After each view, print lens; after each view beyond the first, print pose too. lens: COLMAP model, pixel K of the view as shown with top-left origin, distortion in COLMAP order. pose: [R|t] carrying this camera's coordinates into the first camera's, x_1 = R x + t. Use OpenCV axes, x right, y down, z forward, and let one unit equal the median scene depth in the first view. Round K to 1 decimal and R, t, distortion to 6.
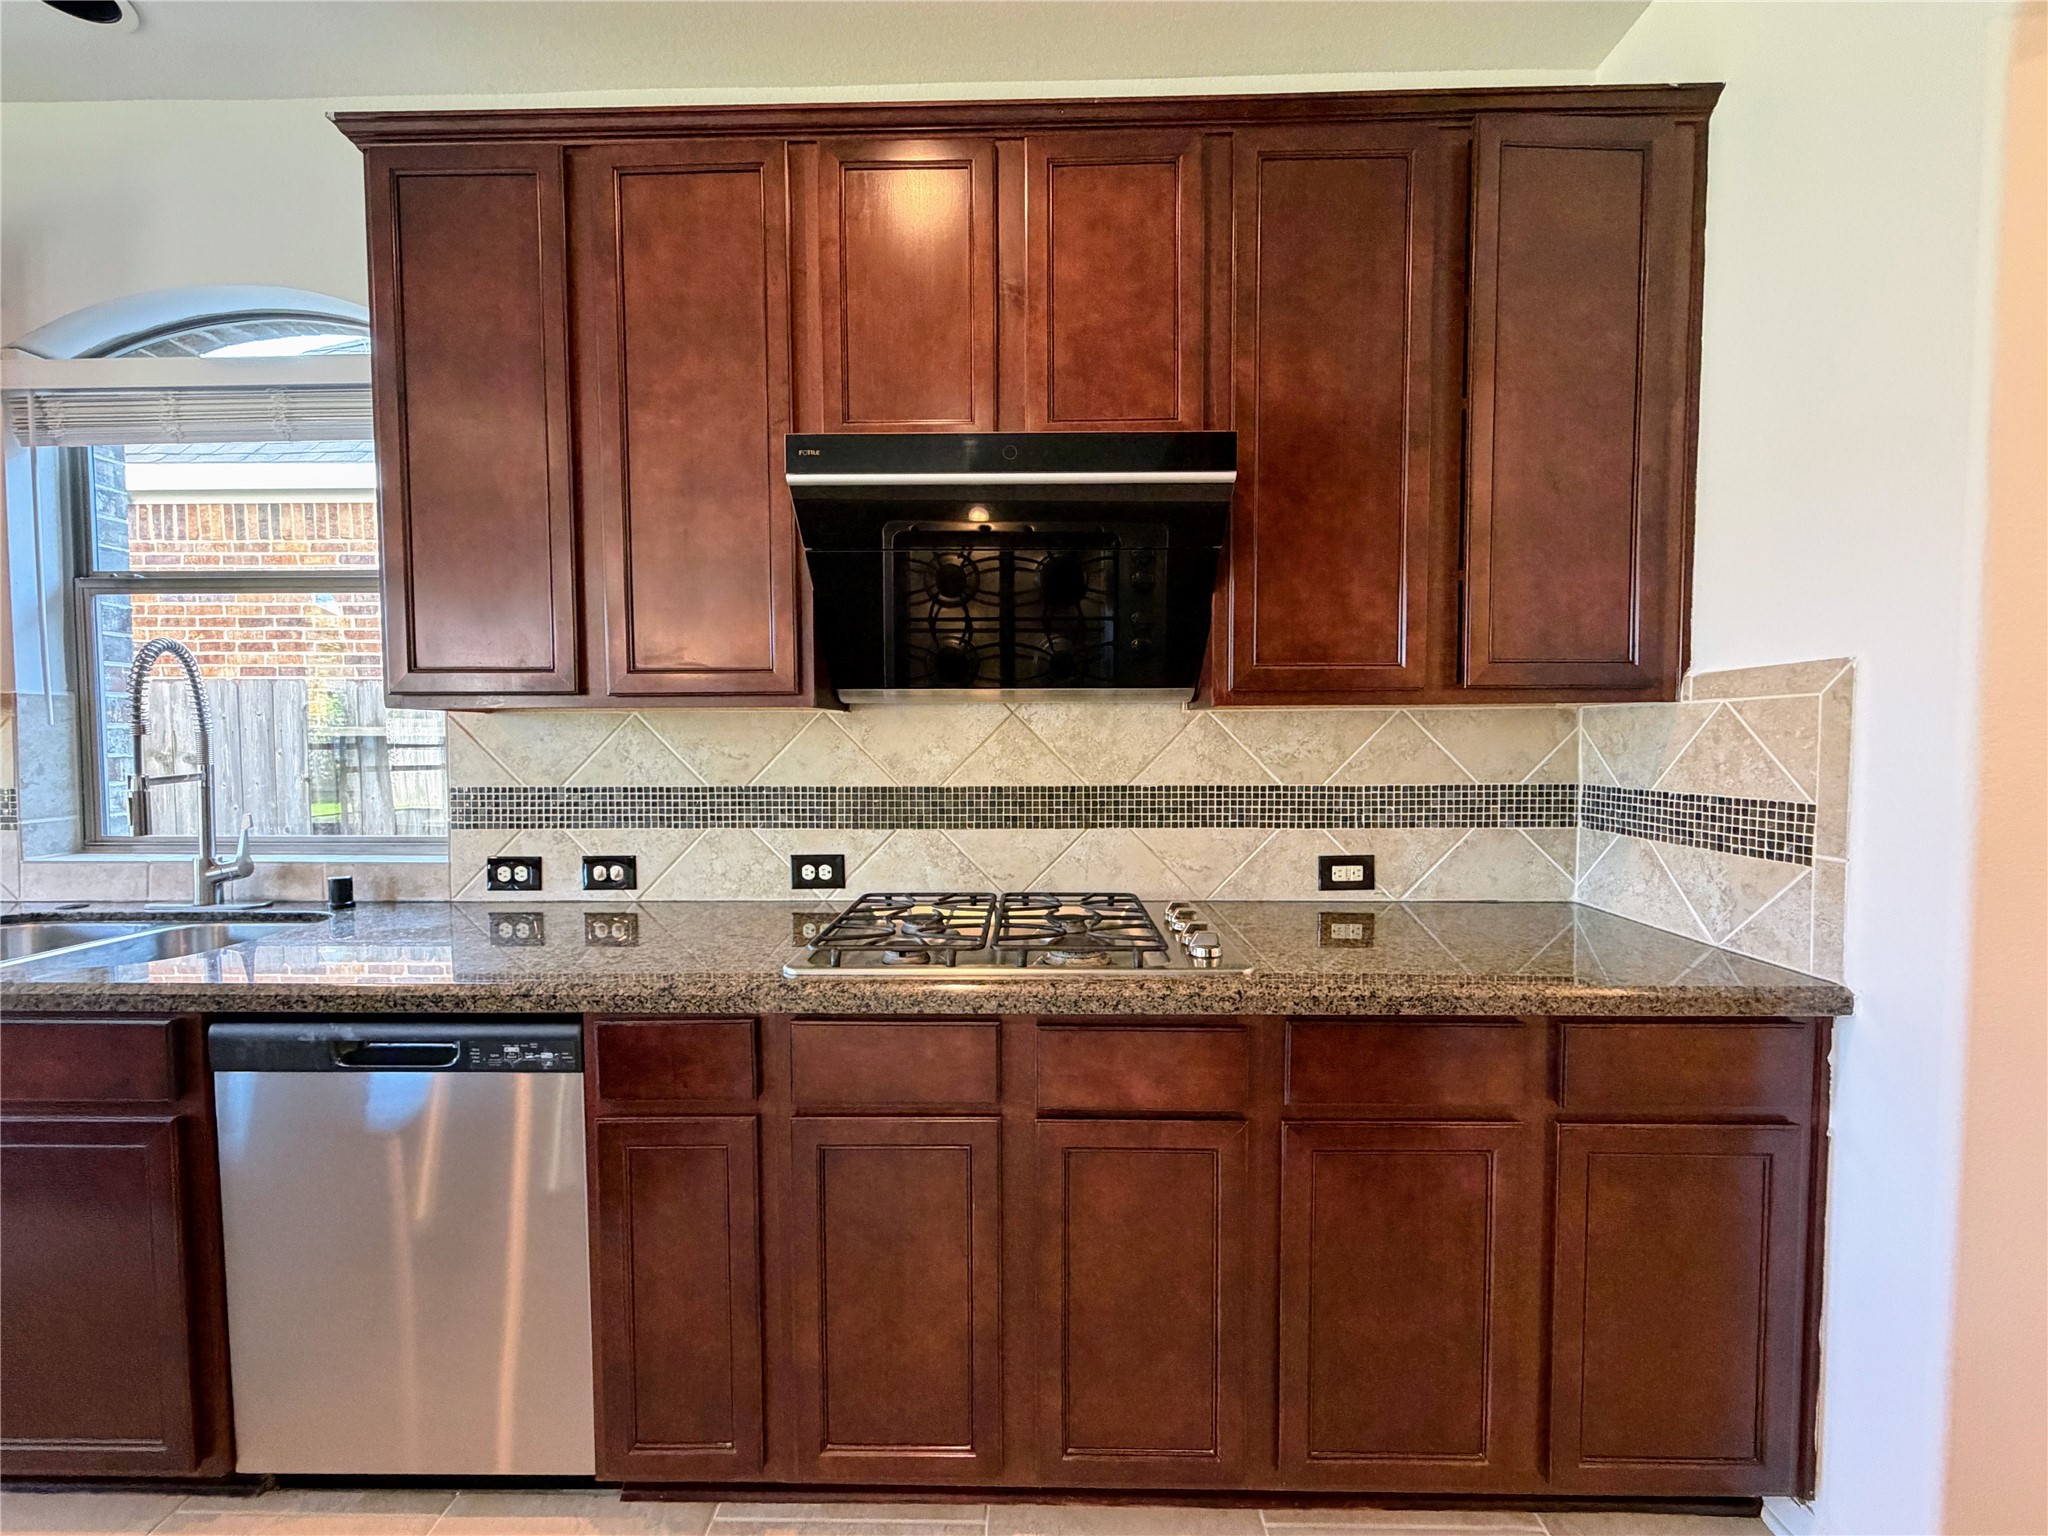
lens RADIAL K [[783.1, 0, 1024.0], [0, 783.1, 768.0], [0, 0, 1]] dist [-0.001236, -0.000312]
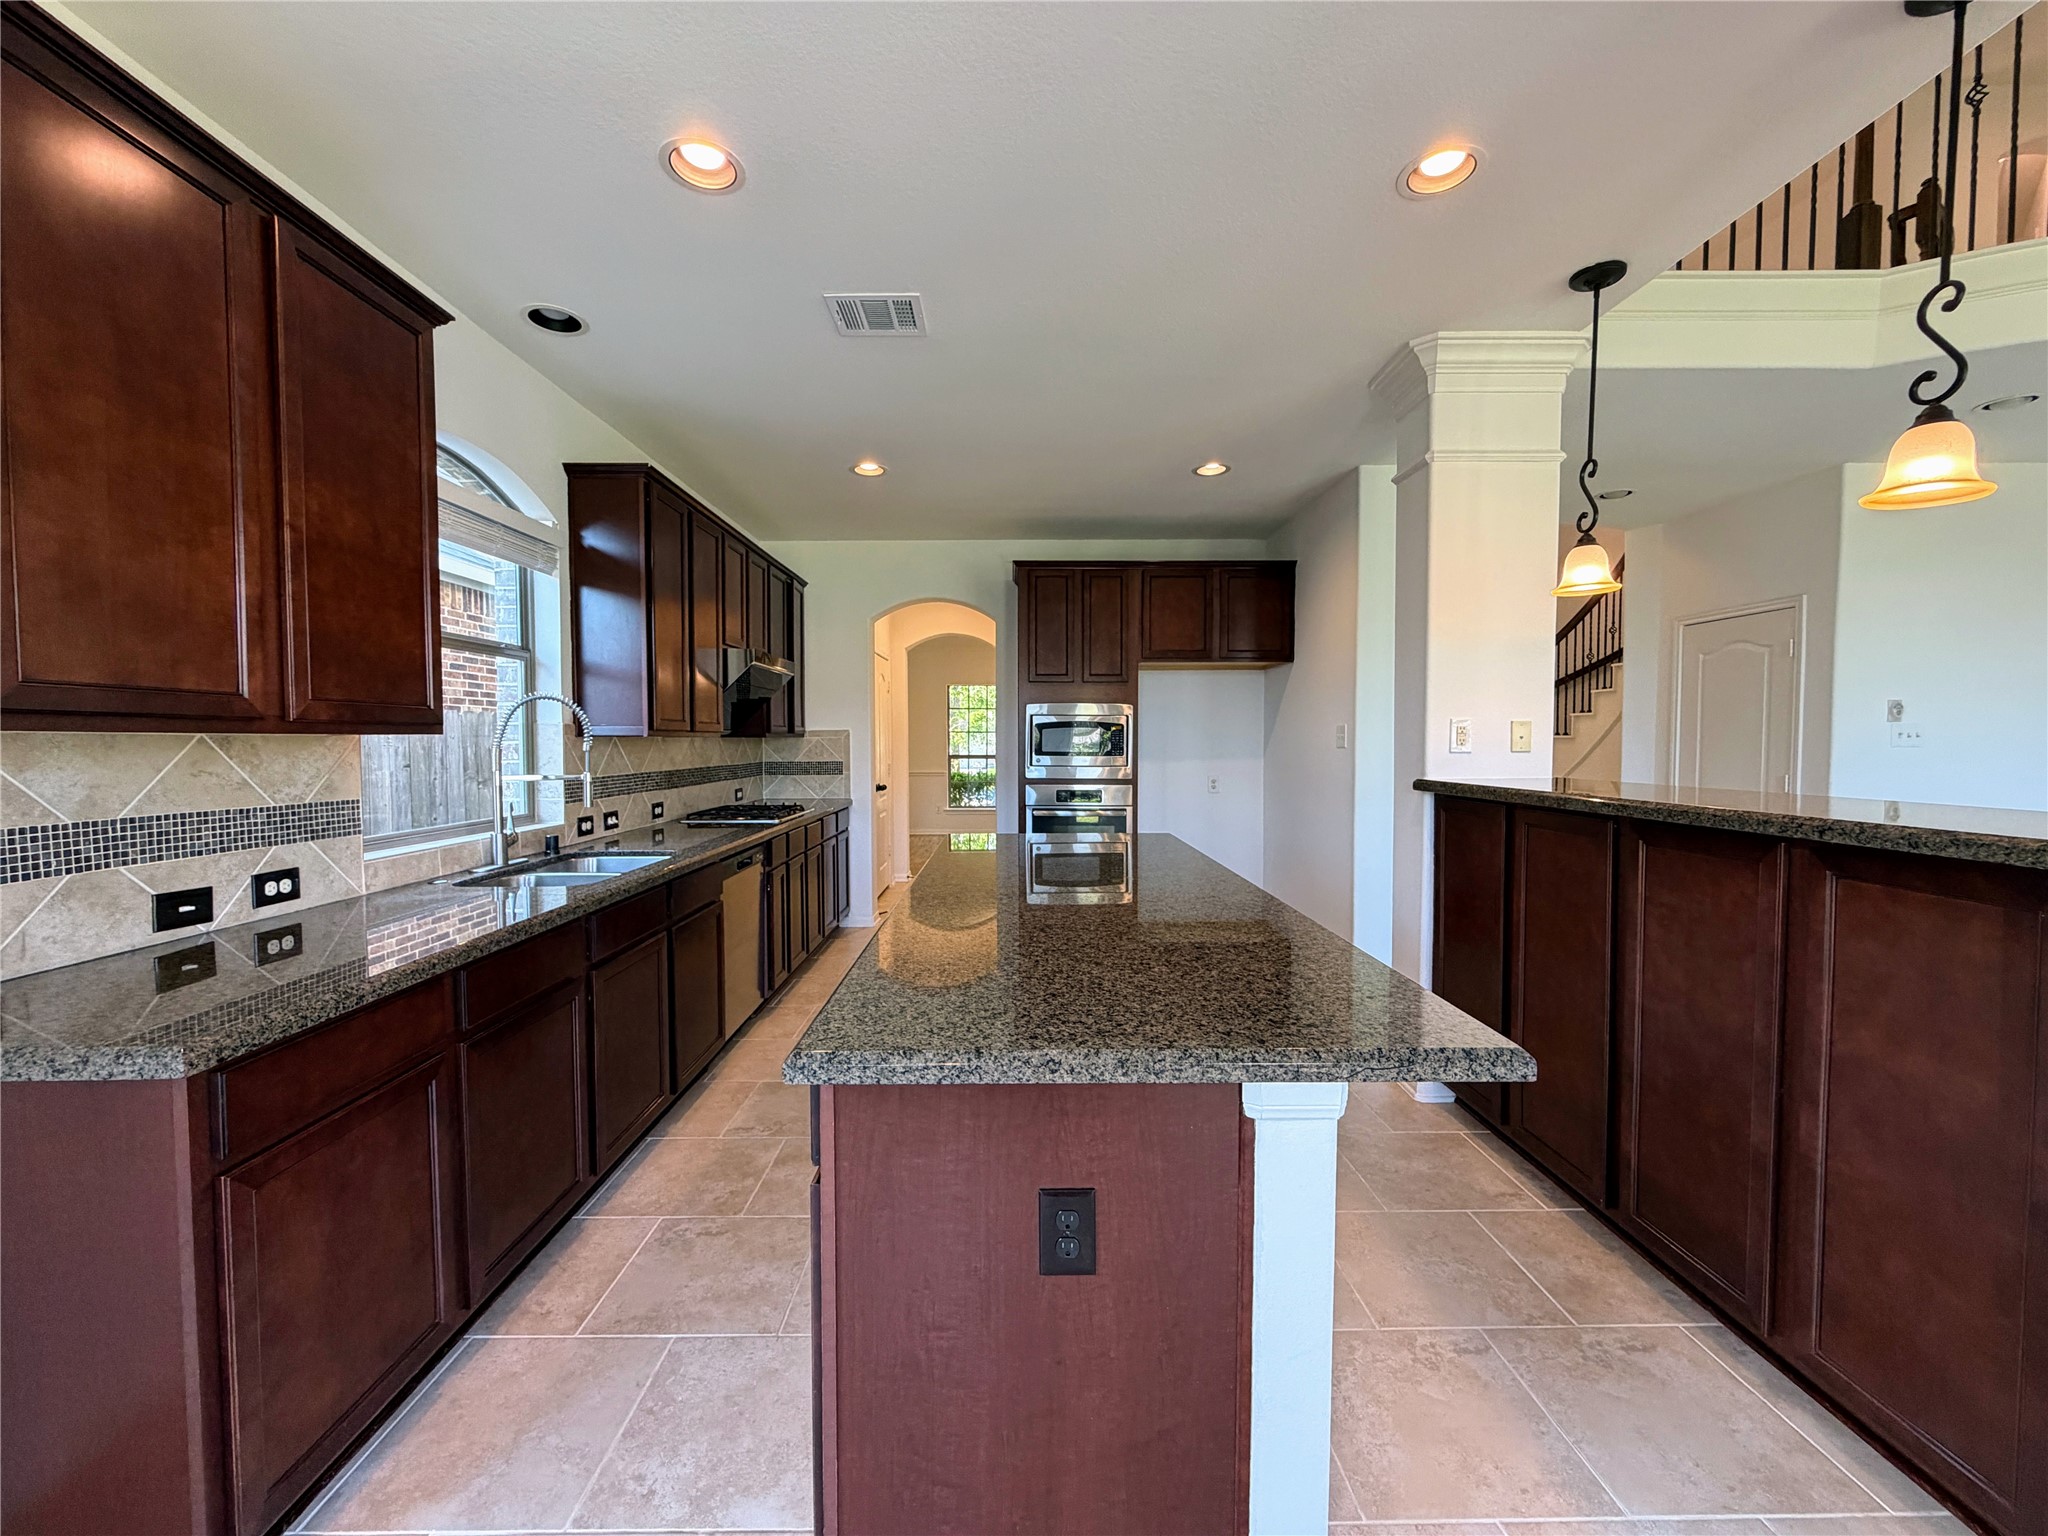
lens RADIAL K [[819.4, 0, 1024.0], [0, 819.4, 768.0], [0, 0, 1]] dist [0.000634, 0.000043]
pose [[-0.030761, -0.026735, 0.999169, -1.388582], [0.062017, 0.997665, 0.028604, 0.004831], [-0.997601, 0.062845, -0.029031, 0.028728]]
